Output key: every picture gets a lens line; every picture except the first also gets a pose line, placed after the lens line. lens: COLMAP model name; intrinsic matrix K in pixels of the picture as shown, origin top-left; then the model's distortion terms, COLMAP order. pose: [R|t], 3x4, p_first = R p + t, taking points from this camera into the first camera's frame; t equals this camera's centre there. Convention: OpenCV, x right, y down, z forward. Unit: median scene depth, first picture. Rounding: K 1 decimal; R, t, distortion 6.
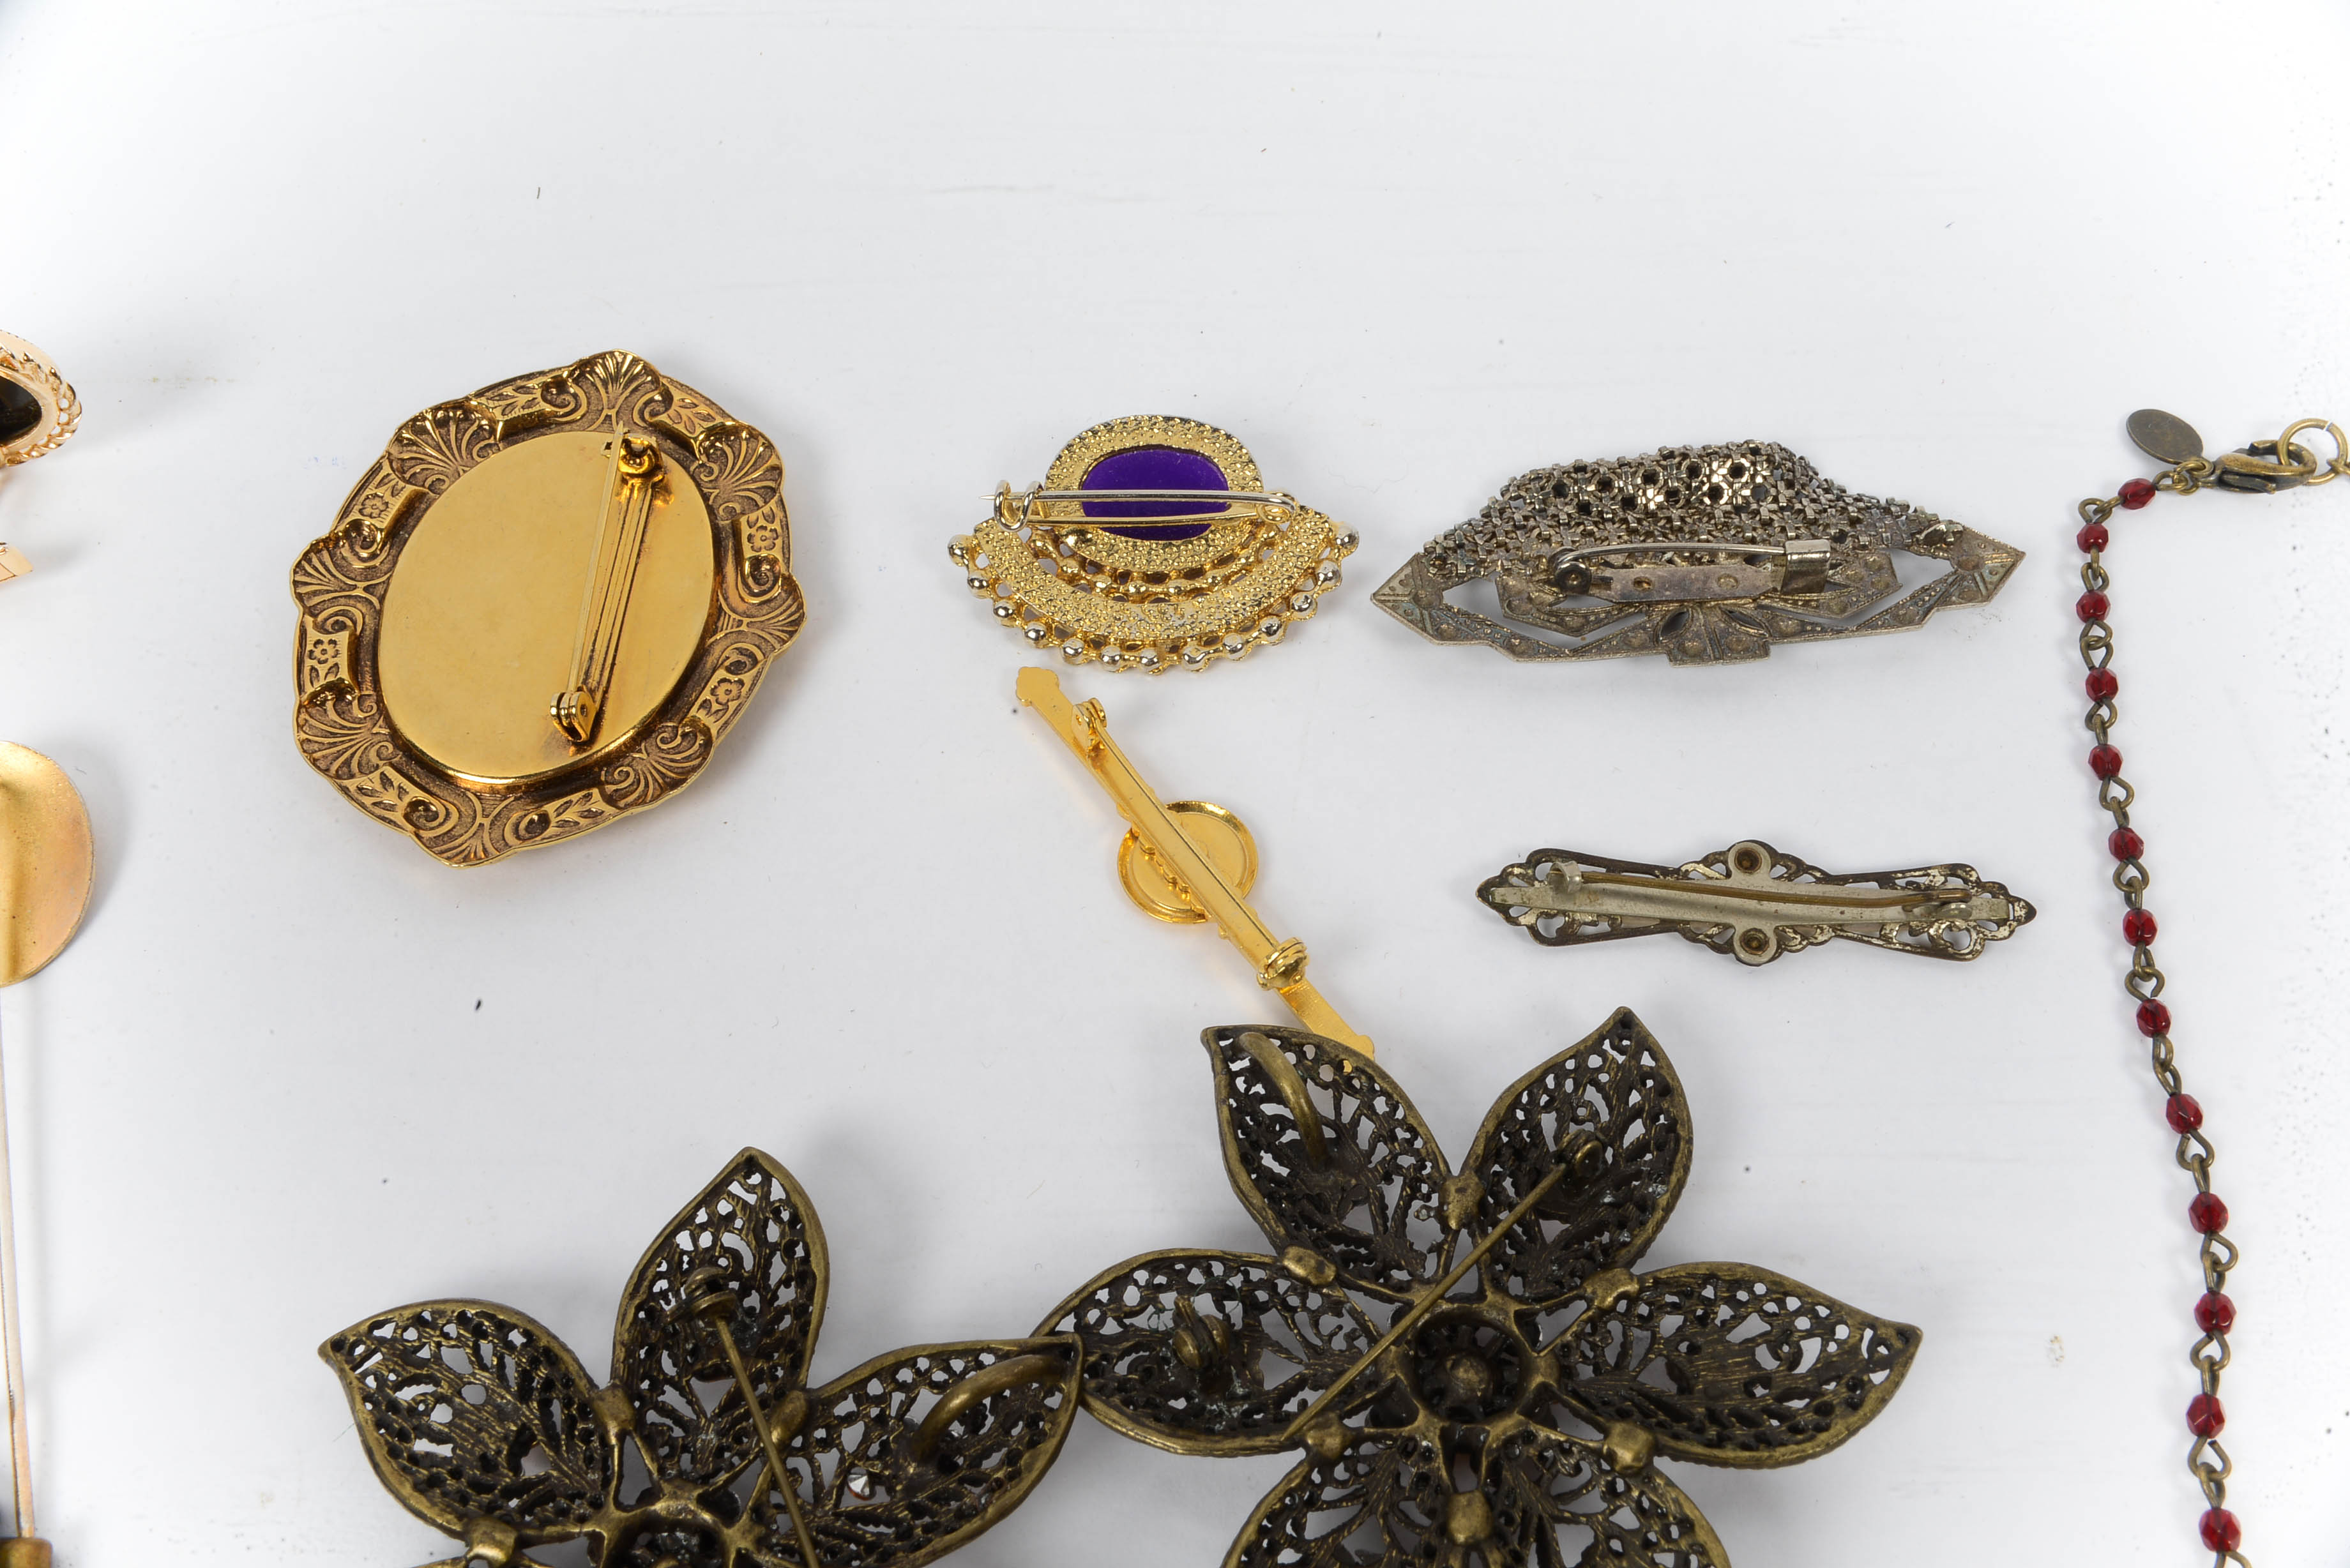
lens RADIAL K [[2346.4, 0, 1175.0], [0, 2346.4, 784.0], [0, 0, 1]] dist [-0.029111, 0.058740]
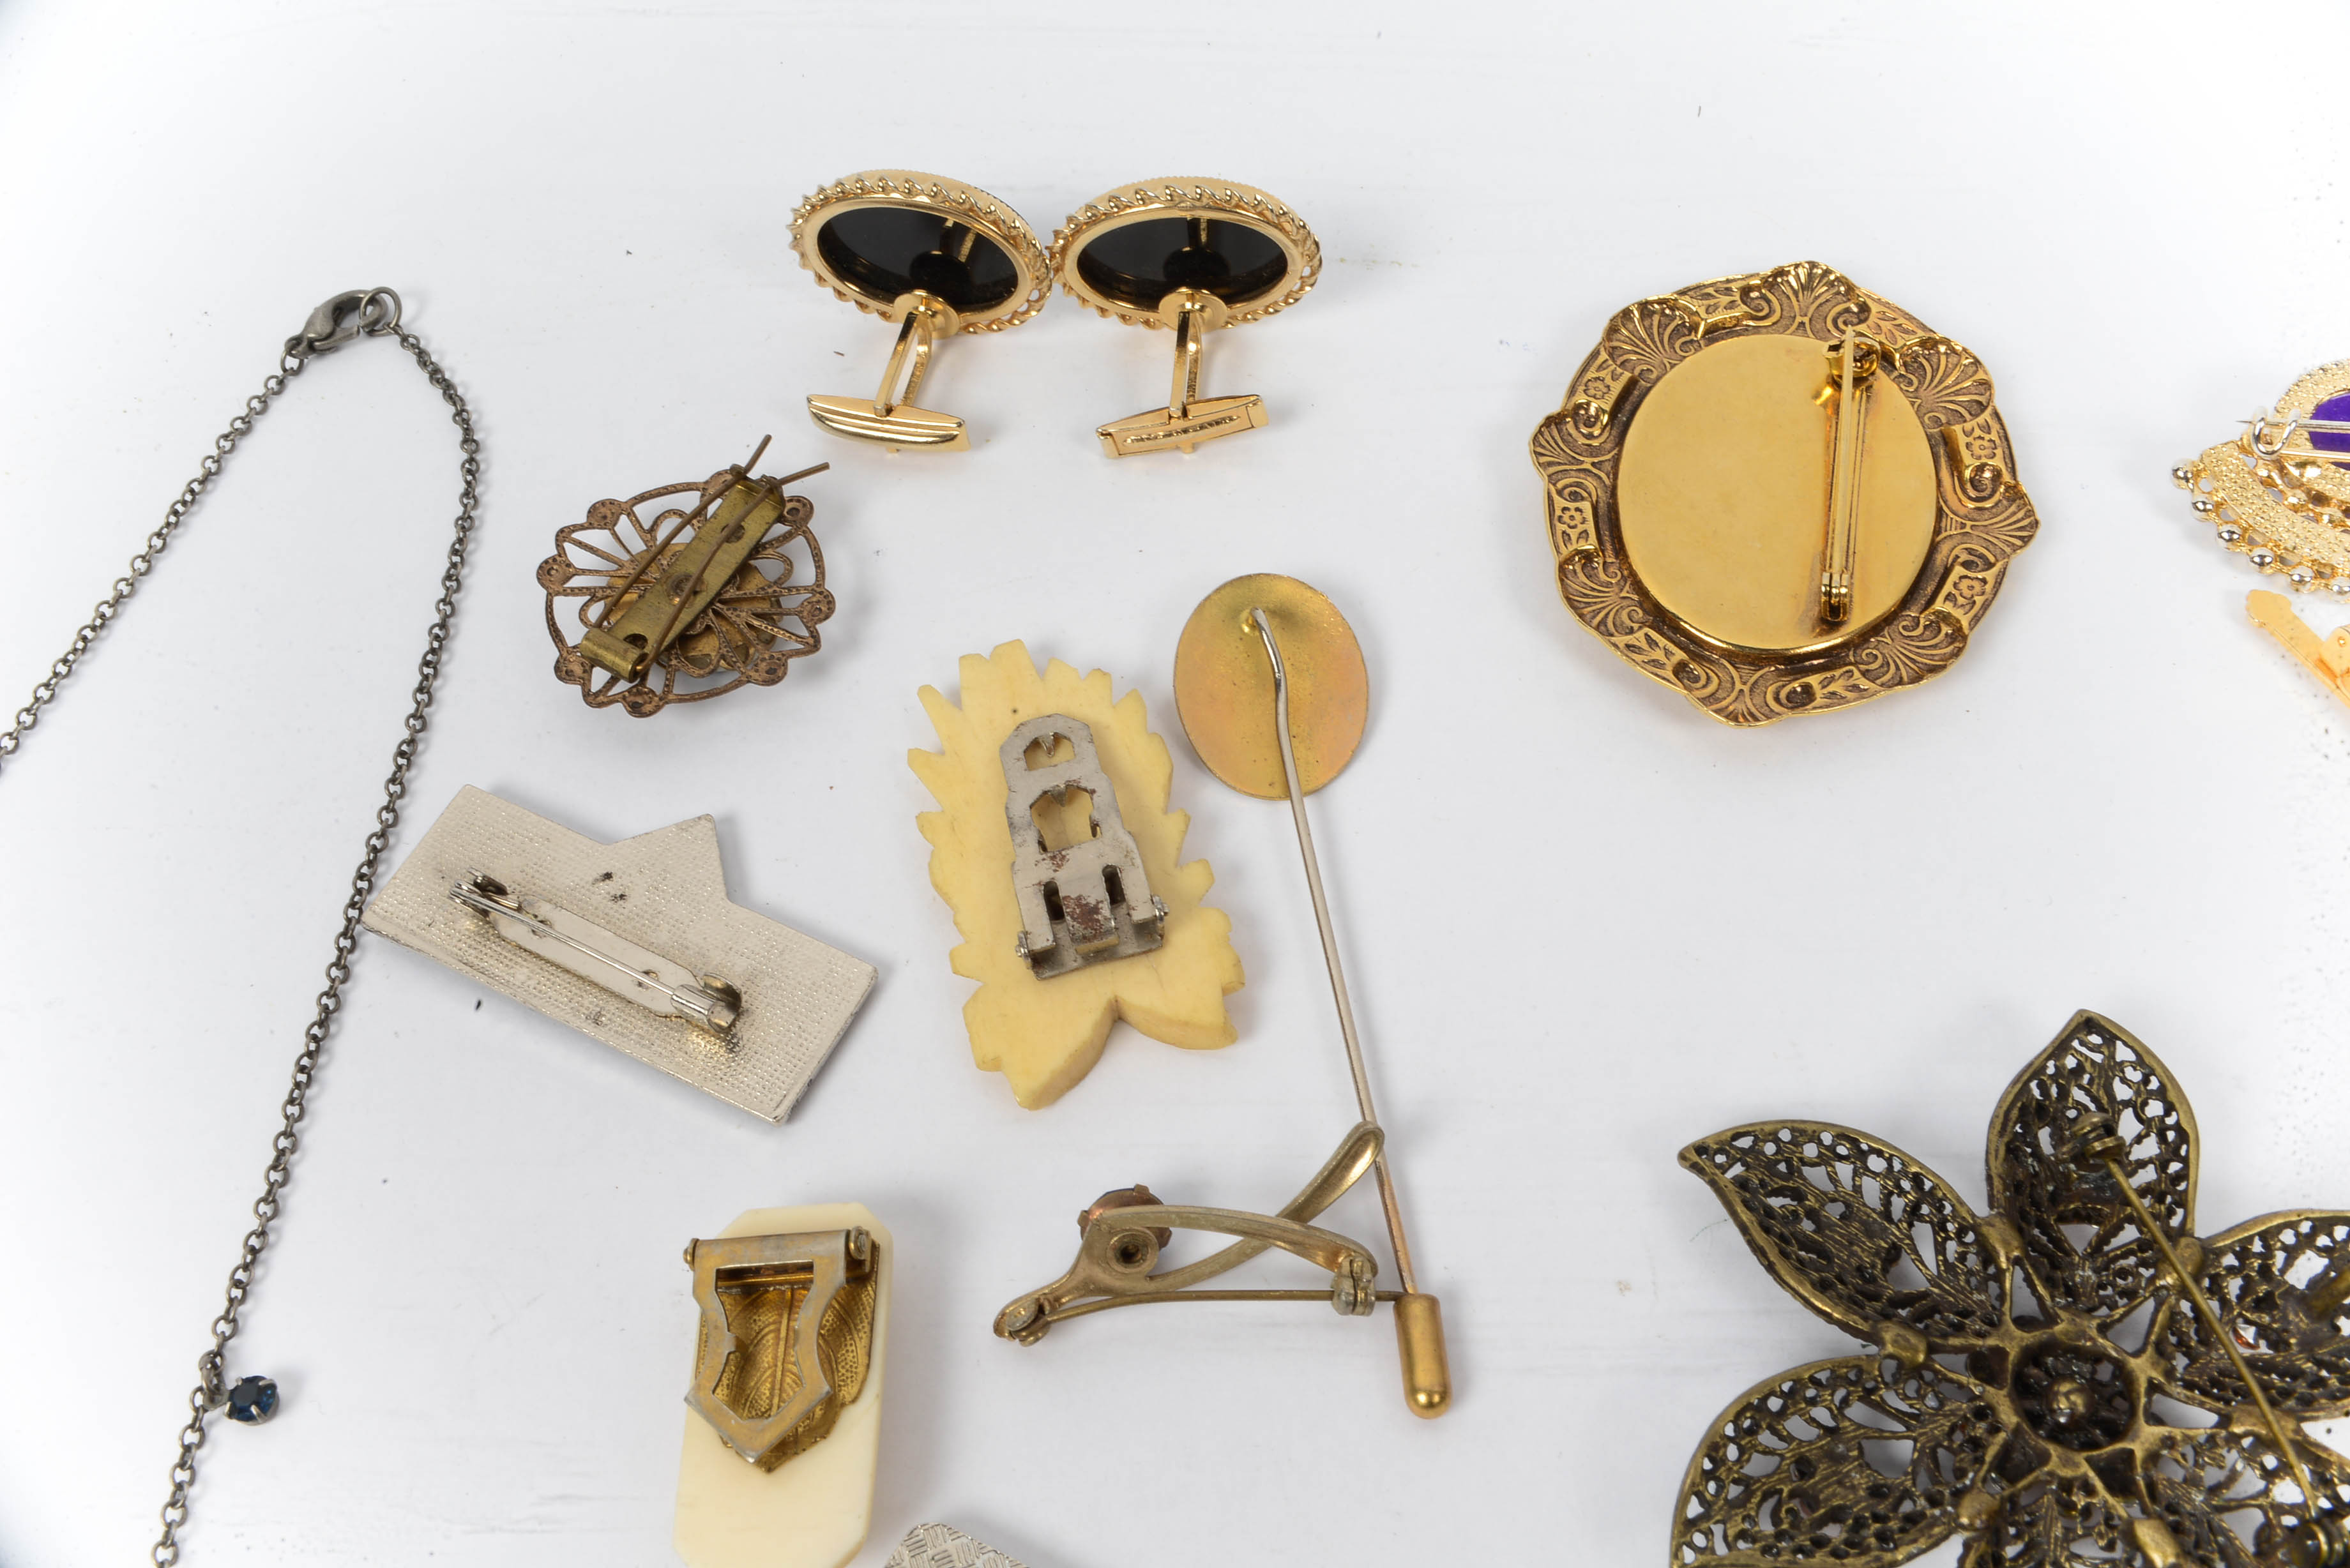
lens RADIAL K [[2346.4, 0, 1175.0], [0, 2346.4, 784.0], [0, 0, 1]] dist [-0.029111, 0.058740]
pose [[0.989048, 0.094152, -0.113667, -0.480780], [-0.095435, 0.995418, -0.005881, 0.101642], [0.112592, 0.016664, 0.993502, -0.082395]]
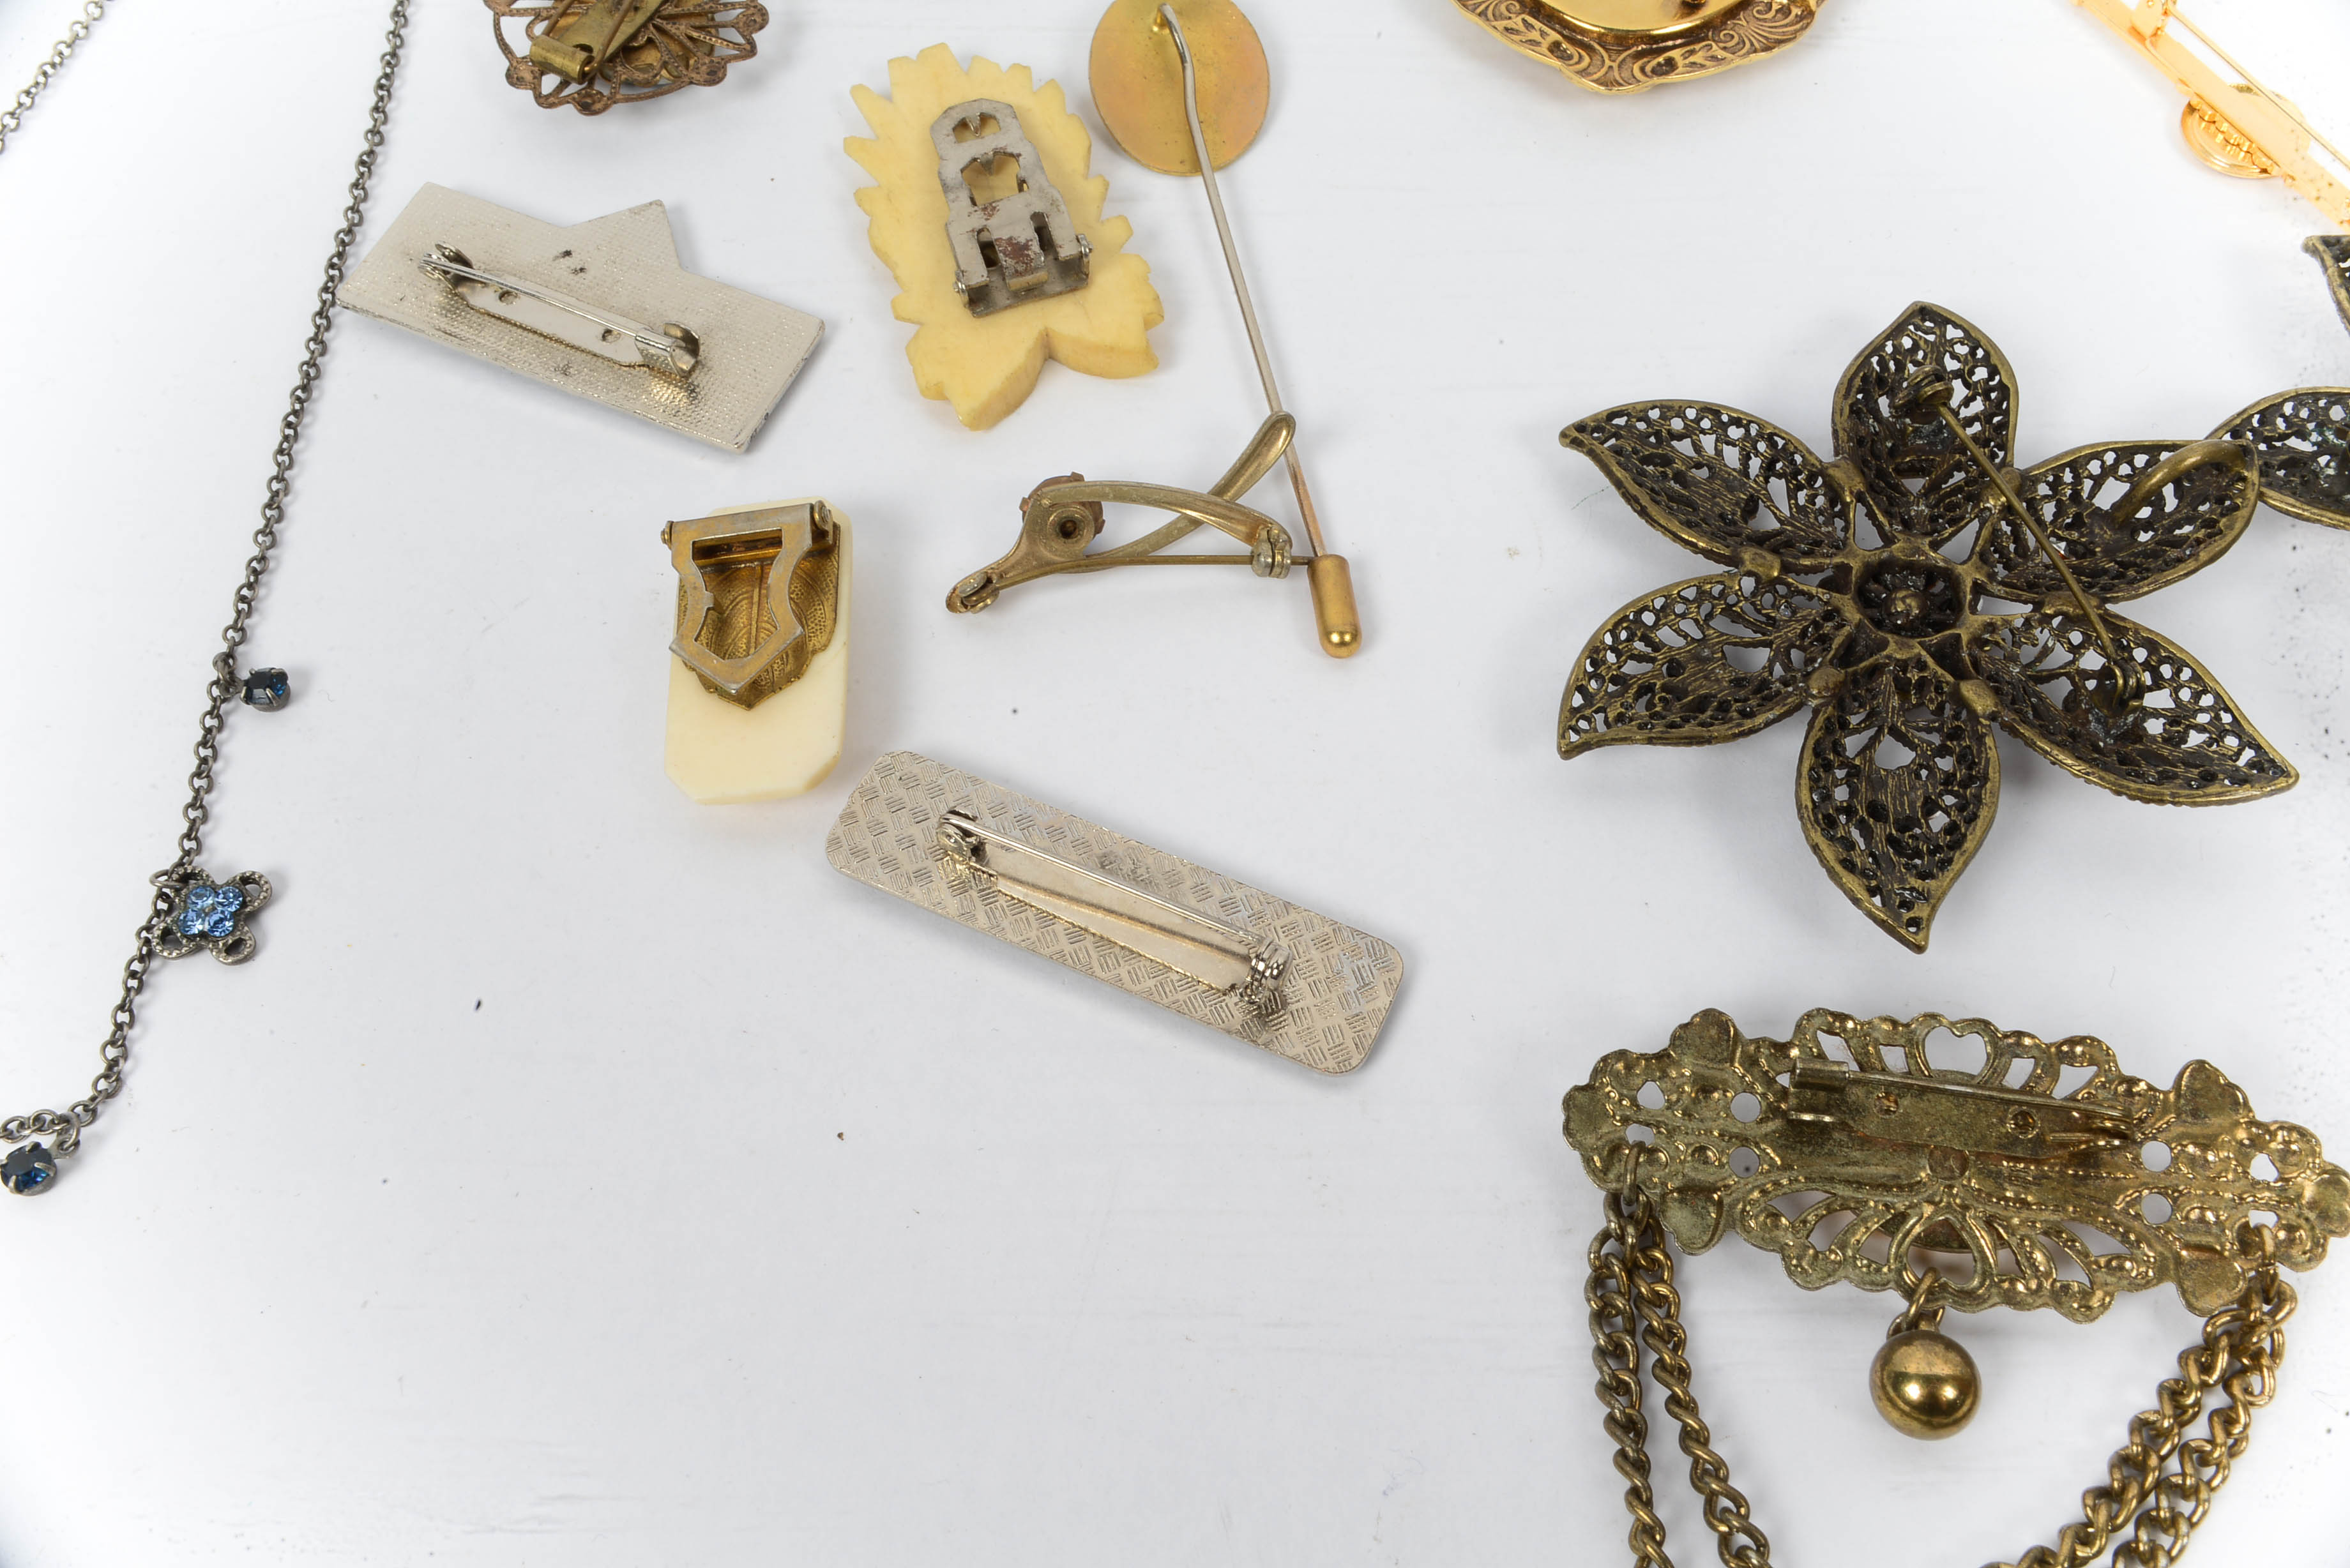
lens RADIAL K [[2346.4, 0, 1175.0], [0, 2346.4, 784.0], [0, 0, 1]] dist [-0.029111, 0.058740]
pose [[0.995444, 0.073015, -0.061318, -0.467768], [-0.069780, 0.996135, 0.053339, 0.363353], [0.064975, -0.048817, 0.996692, -0.194147]]
